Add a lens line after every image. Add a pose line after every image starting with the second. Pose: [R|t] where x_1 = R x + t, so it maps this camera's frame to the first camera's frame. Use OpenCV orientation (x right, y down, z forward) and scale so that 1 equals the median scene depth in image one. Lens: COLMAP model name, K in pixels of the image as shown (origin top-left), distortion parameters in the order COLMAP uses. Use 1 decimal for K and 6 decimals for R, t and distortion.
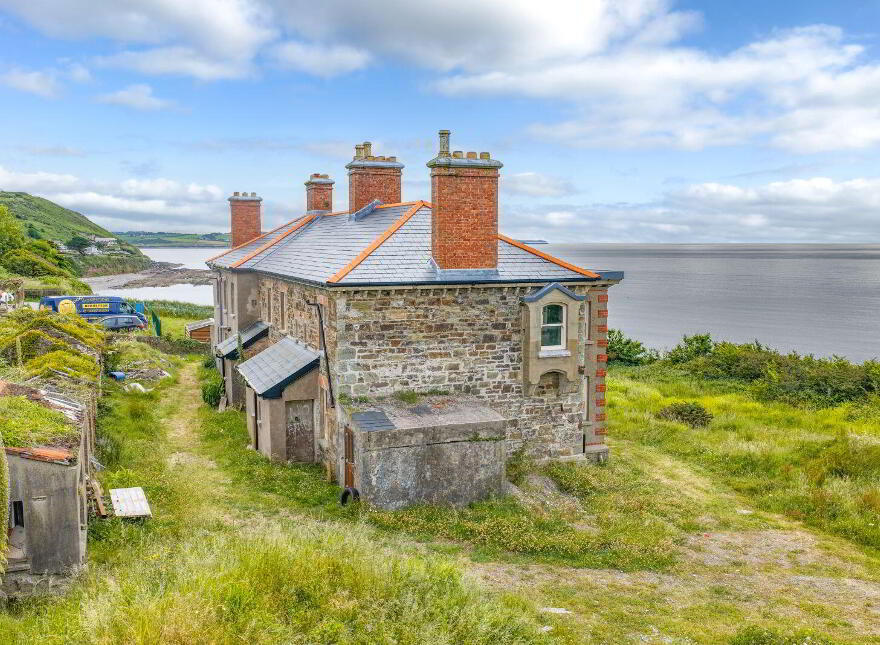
lens RADIAL K [[799.9, 0, 439.5], [0, 799.9, 324.0], [0, 0, 1]] dist [0.013957, 0.000000]
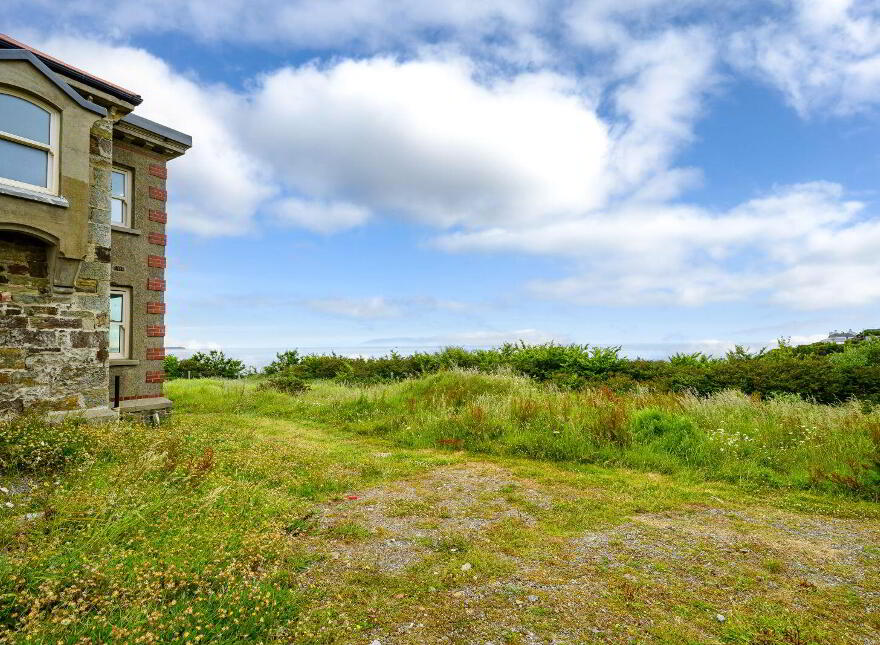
lens RADIAL K [[444.4, 0, 439.3], [0, 444.4, 328.3], [0, 0, 1]] dist [-0.003104, 0.000618]
pose [[0.793776, 0.013388, 0.608063, 0.185772], [0.074286, 0.990138, -0.118775, 0.174358], [-0.603657, 0.139452, 0.784953, 0.653830]]
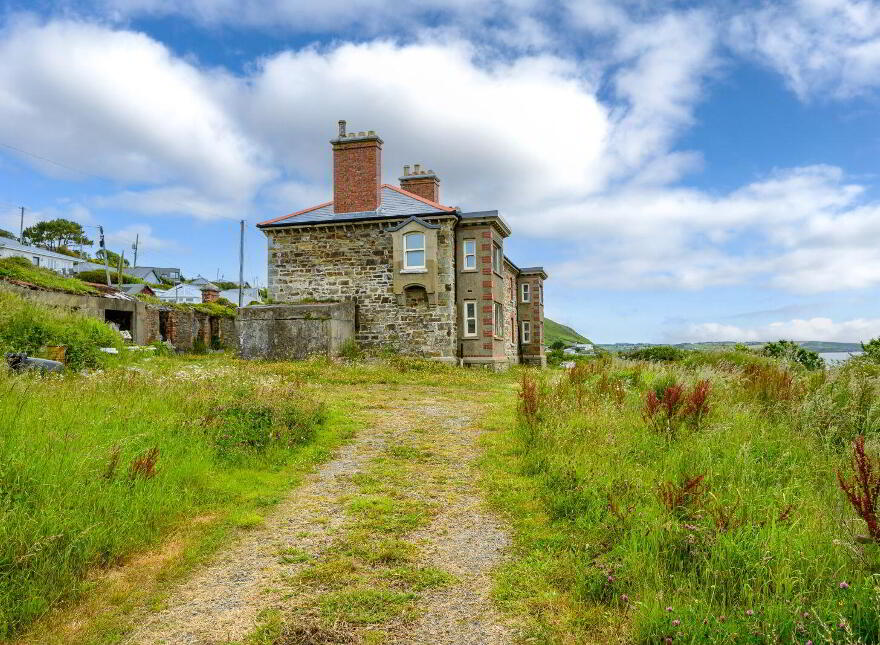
lens RADIAL K [[658.0, 0, 438.0], [0, 658.0, 323.4], [0, 0, 1]] dist [-0.000254, 0.000135]
pose [[0.807056, -0.037405, -0.589288, 0.809922], [-0.047674, 0.990606, -0.128170, 0.259276], [0.588547, 0.131534, 0.797692, 0.192155]]
